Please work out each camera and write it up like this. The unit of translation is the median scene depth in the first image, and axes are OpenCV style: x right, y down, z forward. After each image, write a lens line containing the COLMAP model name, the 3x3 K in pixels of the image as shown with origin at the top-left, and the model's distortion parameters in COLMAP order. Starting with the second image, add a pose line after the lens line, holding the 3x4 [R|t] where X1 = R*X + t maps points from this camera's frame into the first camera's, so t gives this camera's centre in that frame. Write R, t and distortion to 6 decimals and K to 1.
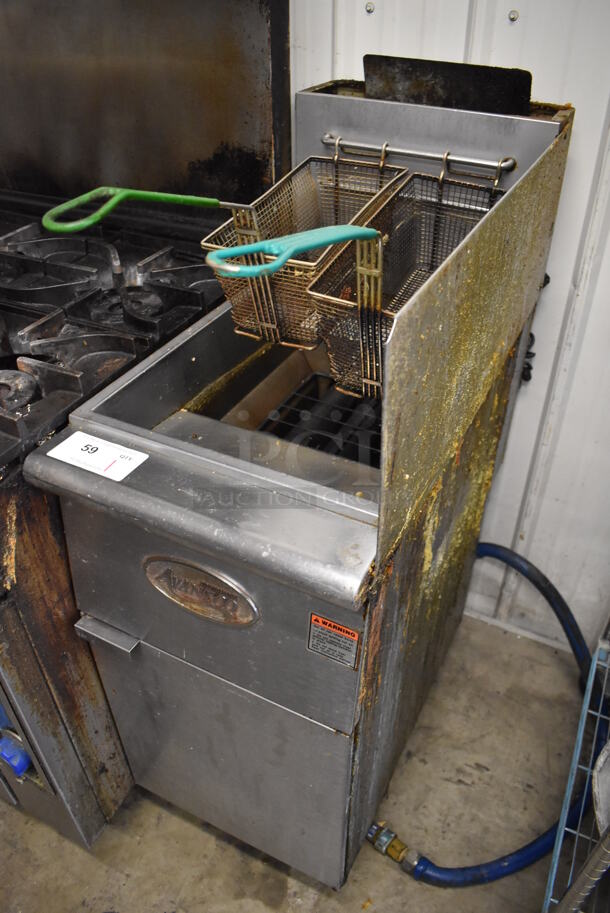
lens RADIAL K [[695.4, 0, 321.2], [0, 695.4, 460.2], [0, 0, 1]] dist [-0.092141, 0.014974]
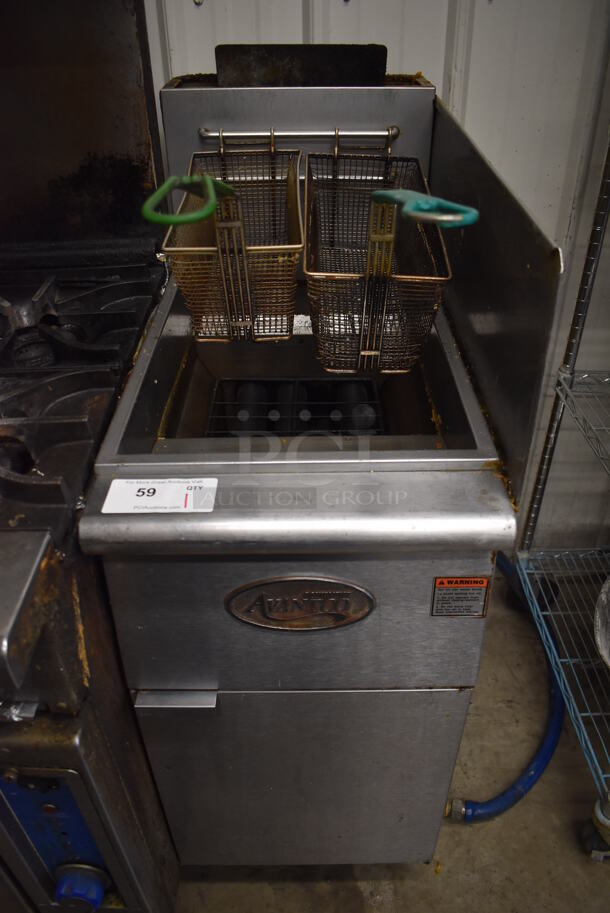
lens RADIAL K [[695.4, 0, 311.7], [0, 695.4, 459.2], [0, 0, 1]] dist [-0.092141, 0.014974]
pose [[0.892610, -0.280769, 0.352727, -0.331088], [0.288378, 0.956982, 0.031983, -0.017611], [-0.346533, 0.073170, 0.935179, 0.083750]]
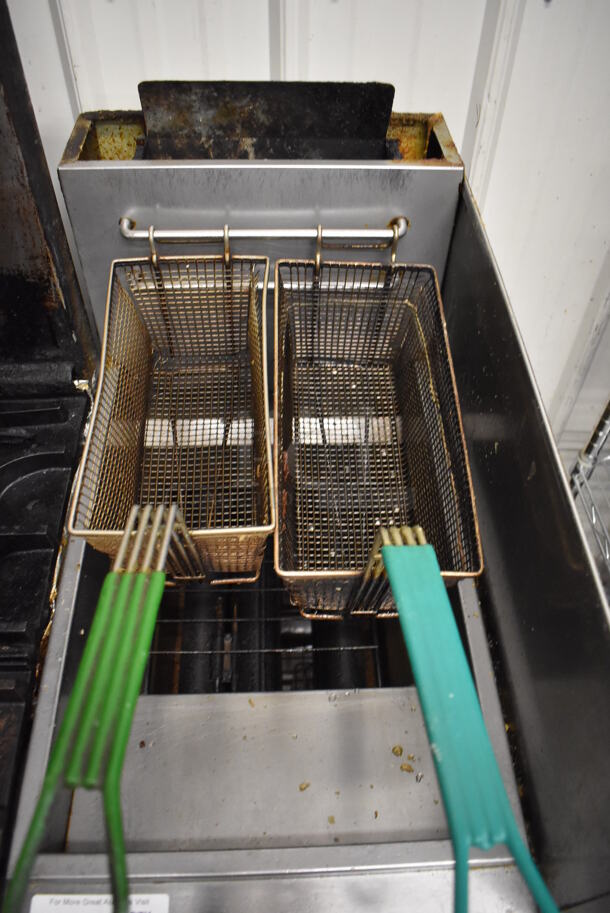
lens RADIAL K [[695.4, 0, 312.1], [0, 695.4, 459.6], [0, 0, 1]] dist [-0.092141, 0.014974]
pose [[0.876174, -0.361565, 0.318732, -0.131049], [0.281213, 0.920528, 0.271198, -0.402258], [-0.391457, -0.147985, 0.908219, 0.295228]]
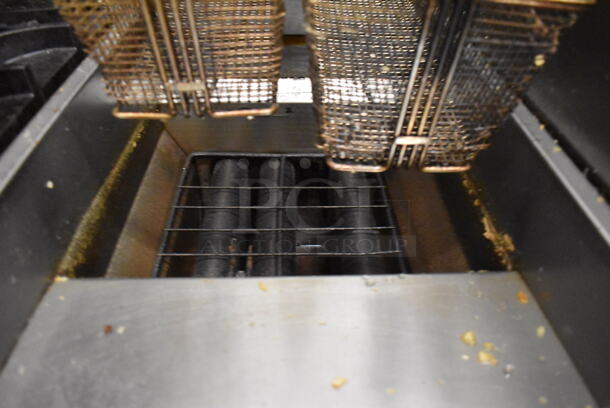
lens RADIAL K [[464.6, 0, 307.5], [0, 464.6, 198.9], [0, 0, 1]] dist [-0.092141, 0.014974]
pose [[0.880689, -0.291234, 0.373589, -0.133927], [0.283707, 0.955867, 0.076349, -0.099234], [-0.379337, 0.038750, 0.924447, 0.562706]]
